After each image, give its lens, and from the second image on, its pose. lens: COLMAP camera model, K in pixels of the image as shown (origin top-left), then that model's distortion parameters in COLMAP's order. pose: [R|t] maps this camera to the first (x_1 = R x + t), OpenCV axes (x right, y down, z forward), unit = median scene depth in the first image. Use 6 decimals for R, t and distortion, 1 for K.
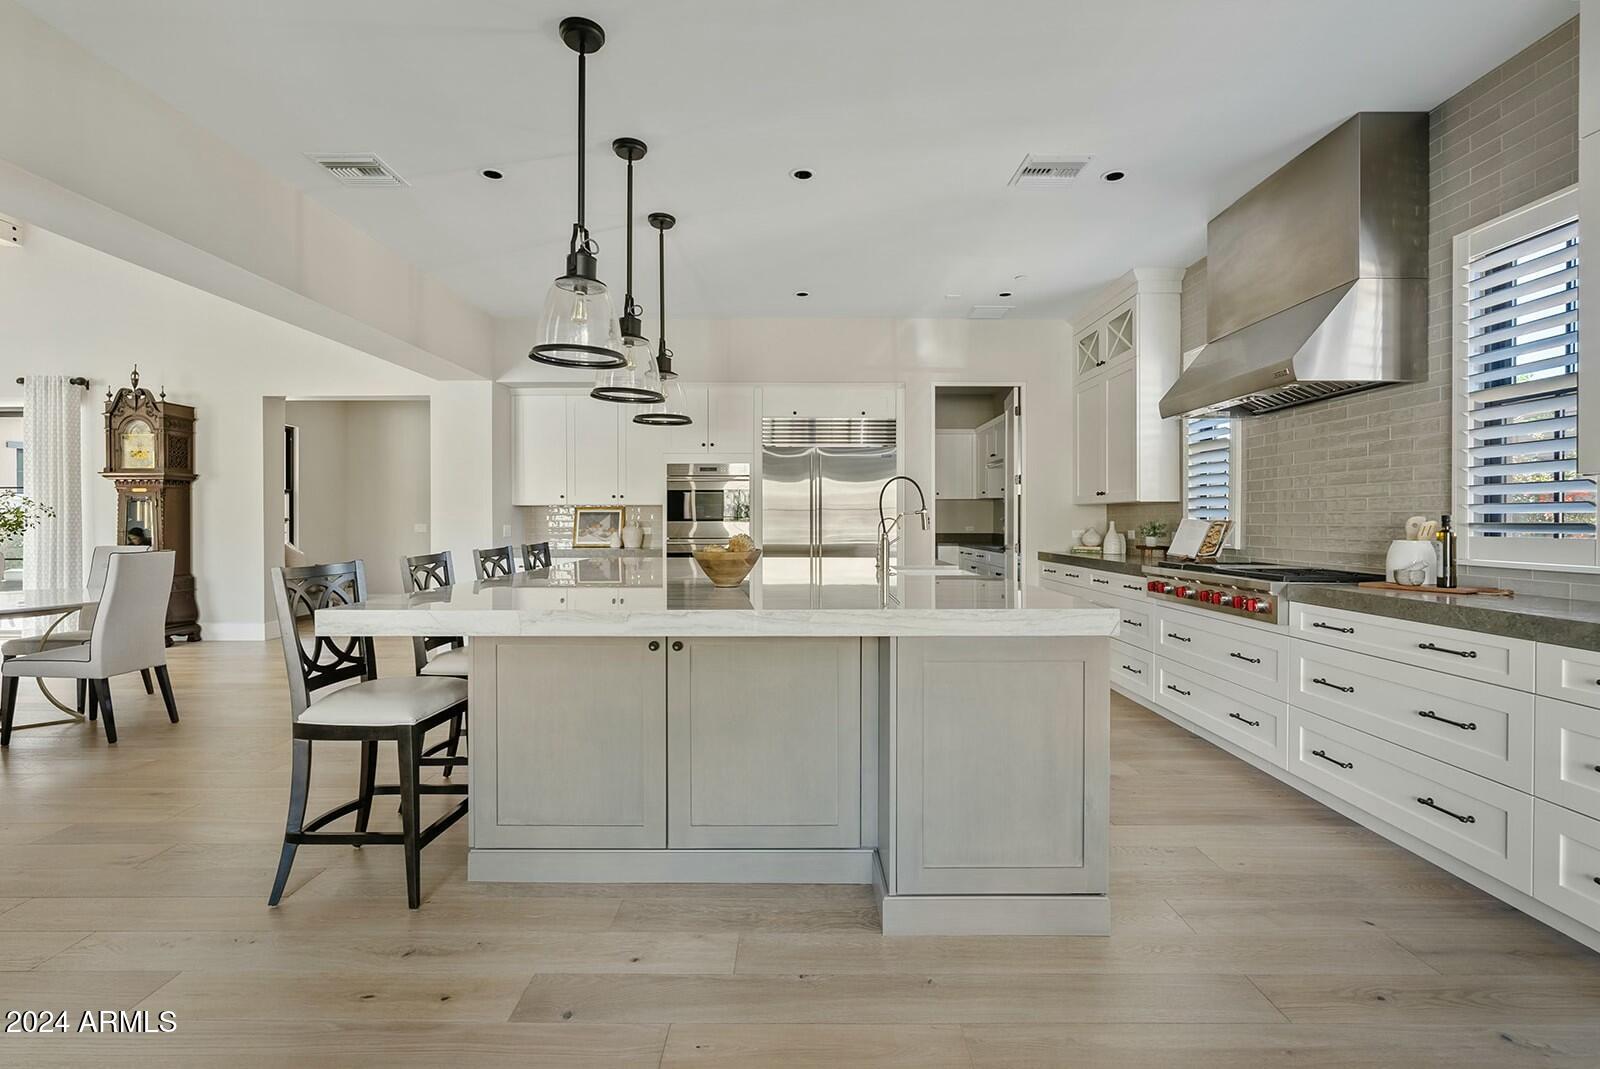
lens RADIAL K [[725.5, 0, 800.0], [0, 725.5, 534.5], [0, 0, 1]] dist [-0.005280, 0.000316]
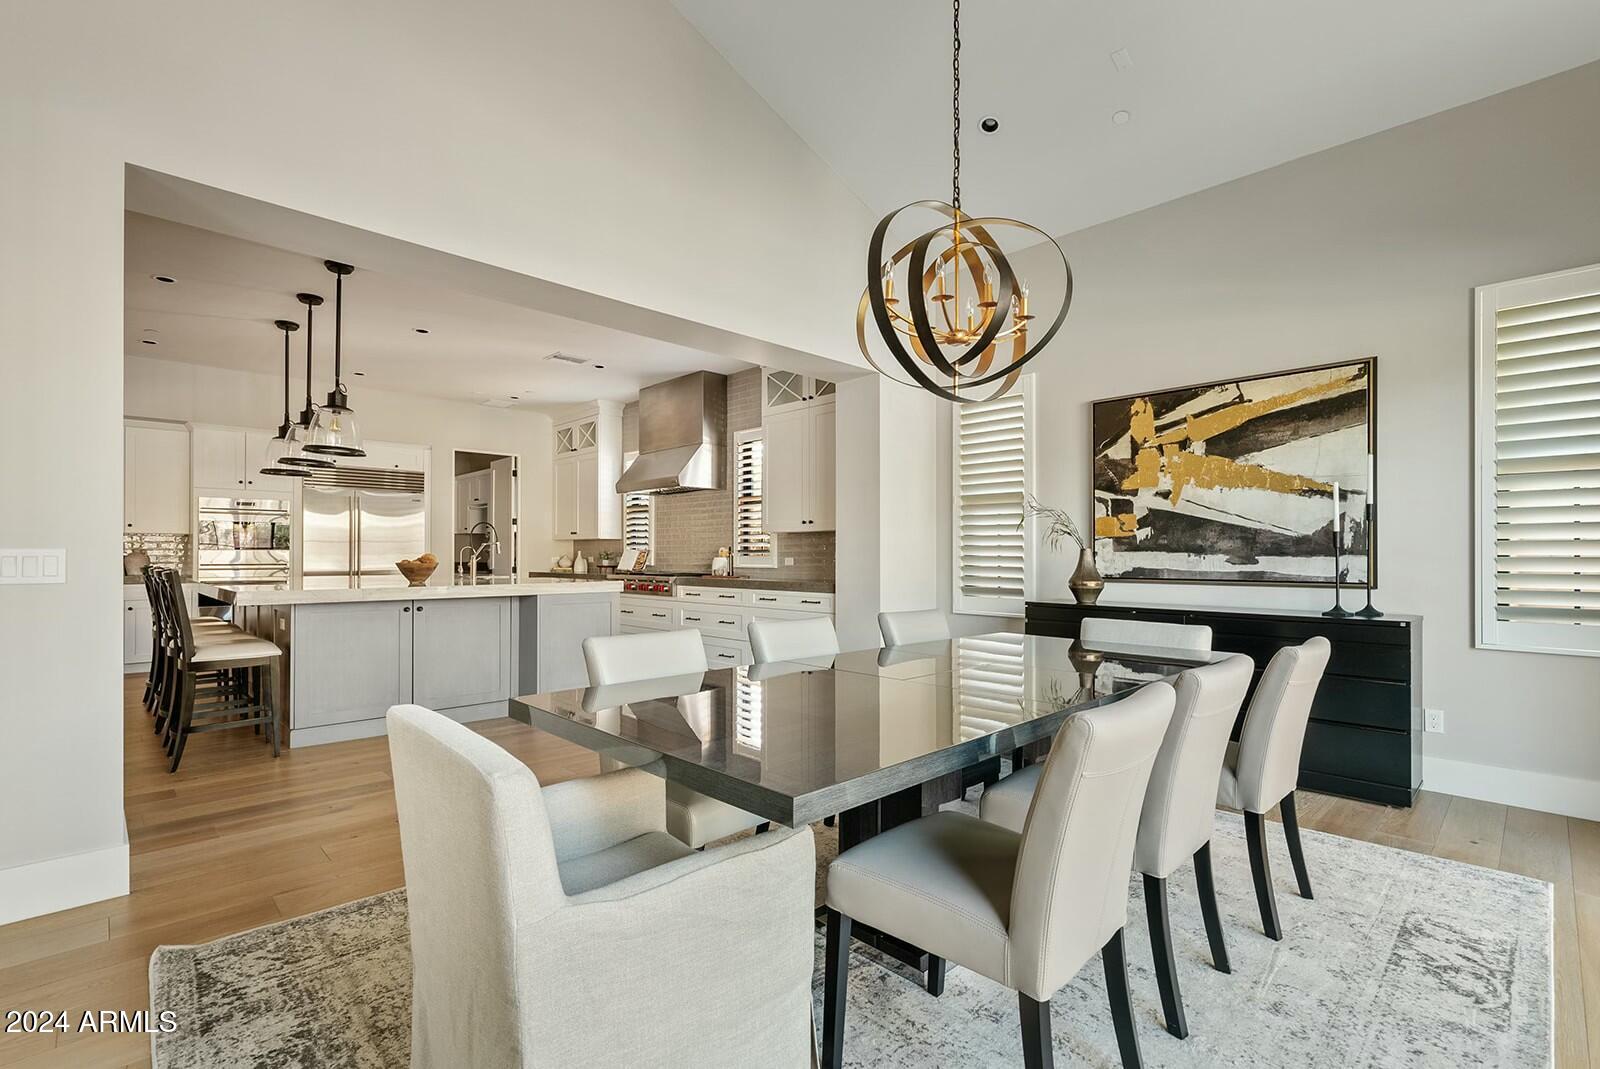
lens RADIAL K [[725.5, 0, 800.0], [0, 725.5, 534.5], [0, 0, 1]] dist [-0.005280, 0.000316]
pose [[0.718139, 0.026149, 0.695408, -0.479307], [0.008549, 0.998887, -0.046389, 0.034736], [-0.695847, 0.039259, 0.717116, -0.685100]]
